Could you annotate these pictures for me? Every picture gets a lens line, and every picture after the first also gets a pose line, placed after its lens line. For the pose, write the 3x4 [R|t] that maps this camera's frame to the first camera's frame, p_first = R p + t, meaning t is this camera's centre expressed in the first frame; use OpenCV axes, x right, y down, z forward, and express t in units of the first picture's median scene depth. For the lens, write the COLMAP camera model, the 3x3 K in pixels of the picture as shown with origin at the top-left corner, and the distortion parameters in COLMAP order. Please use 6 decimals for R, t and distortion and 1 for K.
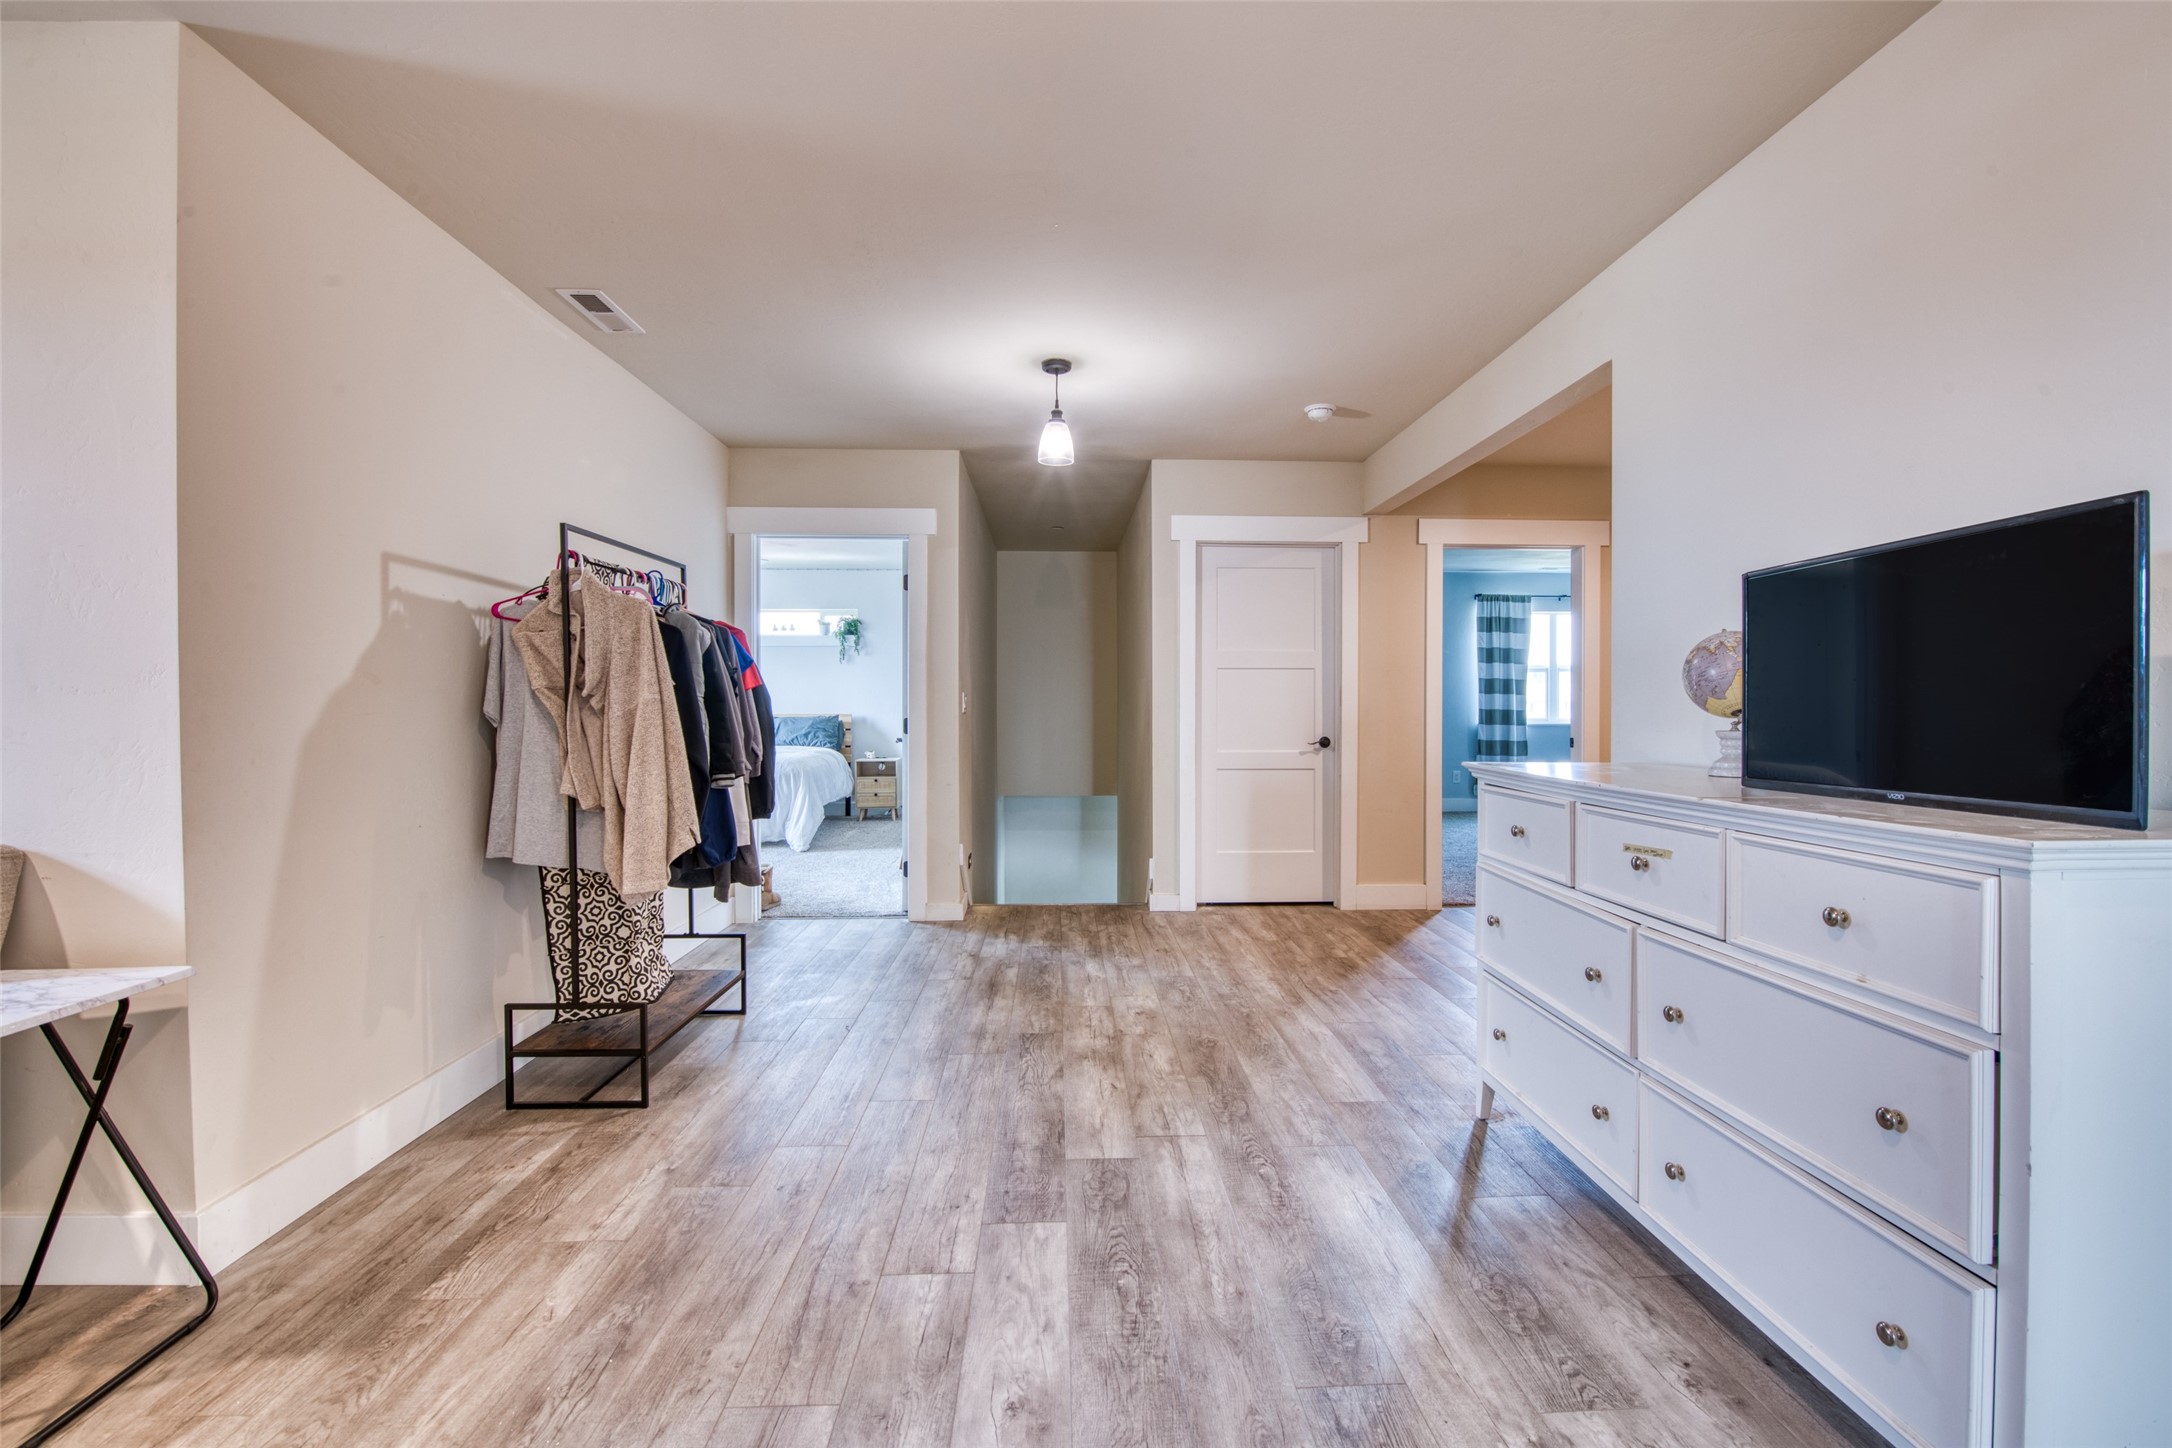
lens RADIAL K [[952.4, 0, 1098.9], [0, 952.4, 715.7], [0, 0, 1]] dist [0.000484, -0.000056]
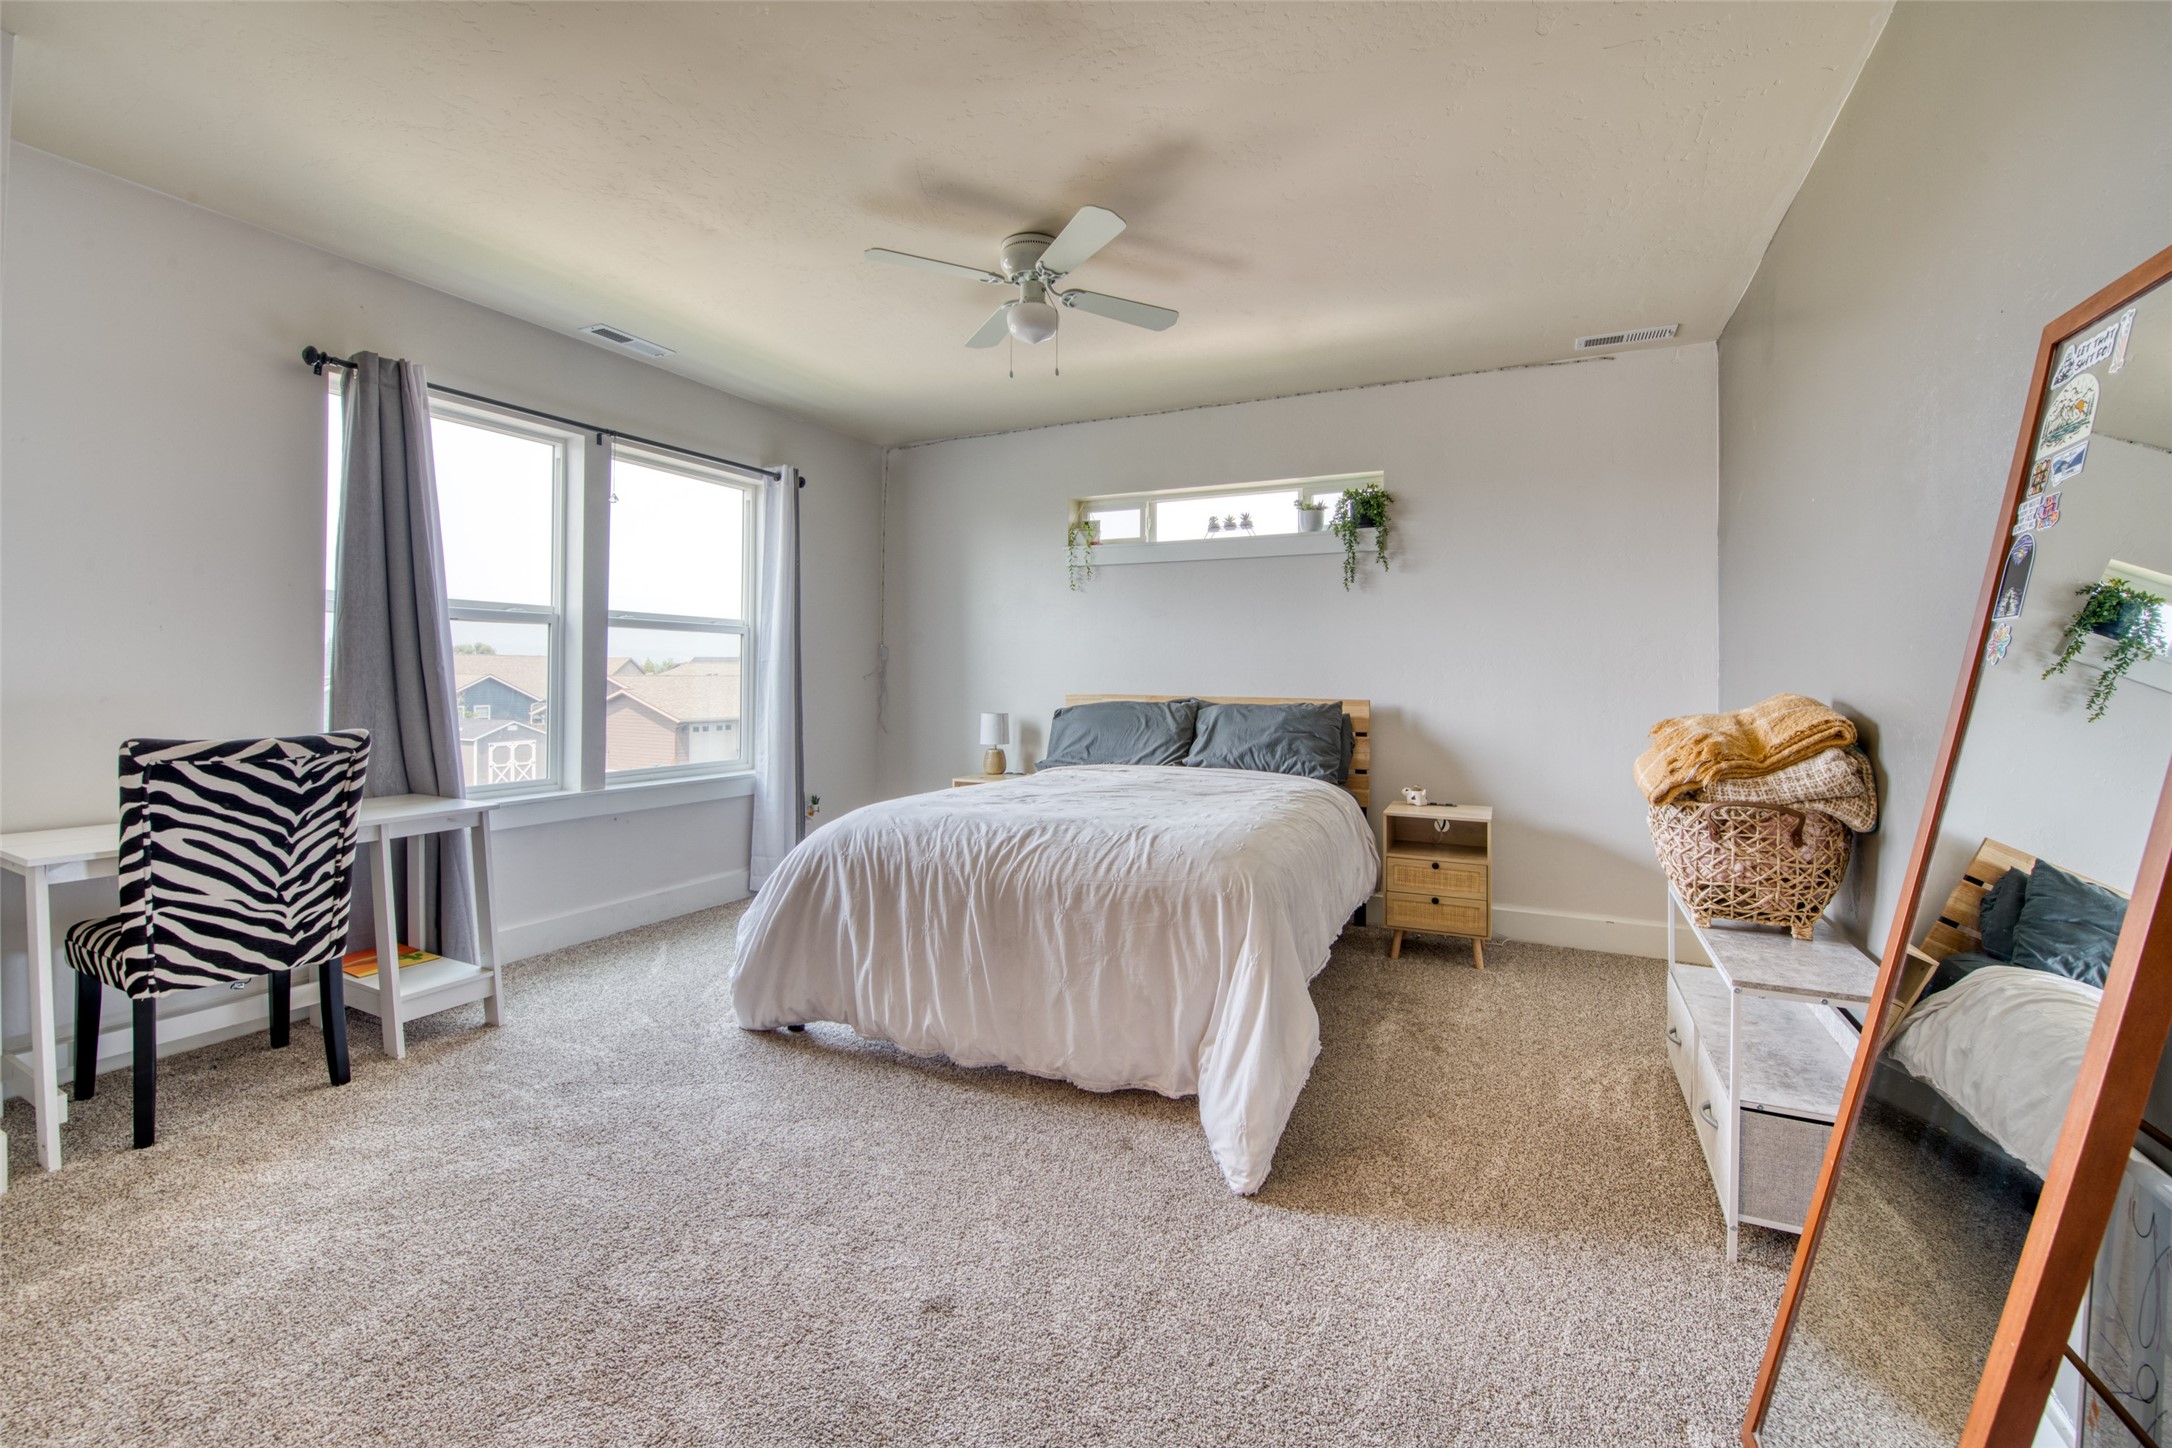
lens RADIAL K [[907.2, 0, 1095.8], [0, 907.2, 703.2], [0, 0, 1]] dist [-0.000636, 0.000004]
pose [[0.880256, 0.014304, -0.474284, -0.173140], [-0.009785, 0.999880, 0.011994, -0.004266], [0.474399, -0.005916, 0.880290, 0.570747]]
